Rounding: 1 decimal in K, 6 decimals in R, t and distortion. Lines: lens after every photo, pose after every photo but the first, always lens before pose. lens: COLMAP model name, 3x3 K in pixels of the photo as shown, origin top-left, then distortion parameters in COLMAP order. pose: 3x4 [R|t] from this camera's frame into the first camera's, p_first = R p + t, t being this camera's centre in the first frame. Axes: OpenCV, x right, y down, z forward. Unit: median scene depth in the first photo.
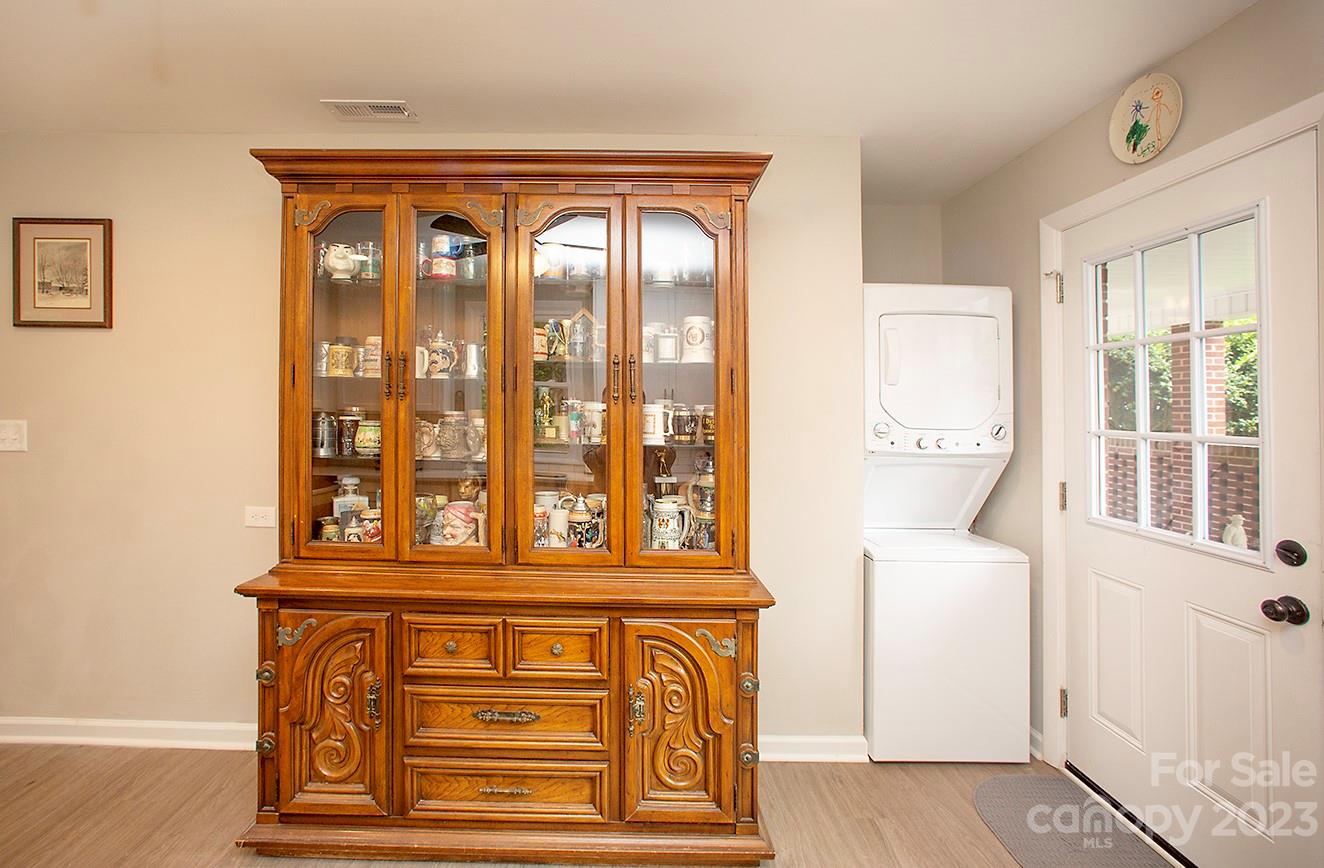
lens RADIAL K [[578.9, 0, 659.0], [0, 578.9, 410.9], [0, 0, 1]] dist [-0.005425, -0.000037]
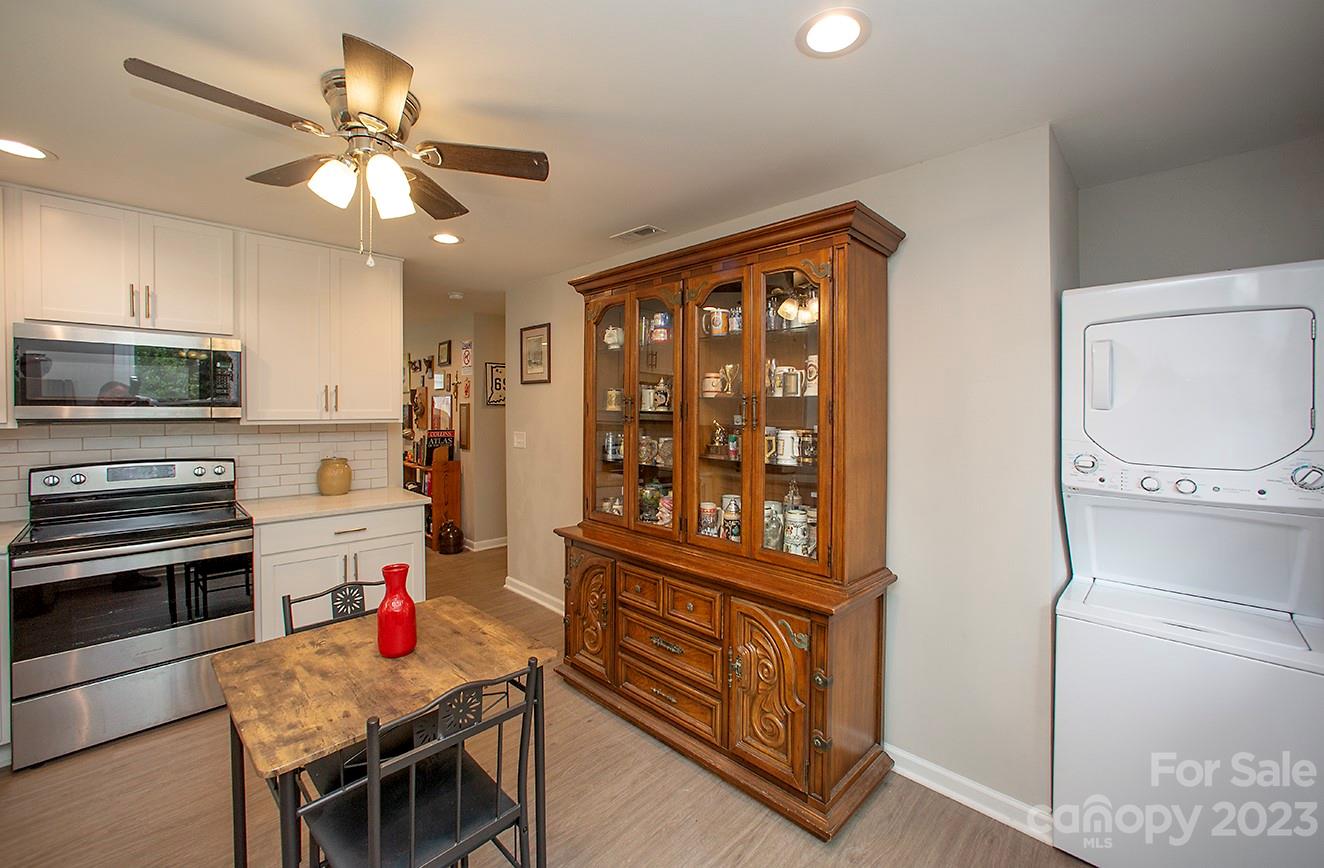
lens RADIAL K [[526.0, 0, 662.0], [0, 526.0, 434.0], [0, 0, 1]] dist [0.000660, 0.000107]
pose [[0.727778, 0.020662, -0.685502, 0.609131], [-0.006062, 0.999701, 0.023696, -0.032149], [0.685786, -0.013090, 0.727685, 0.035641]]
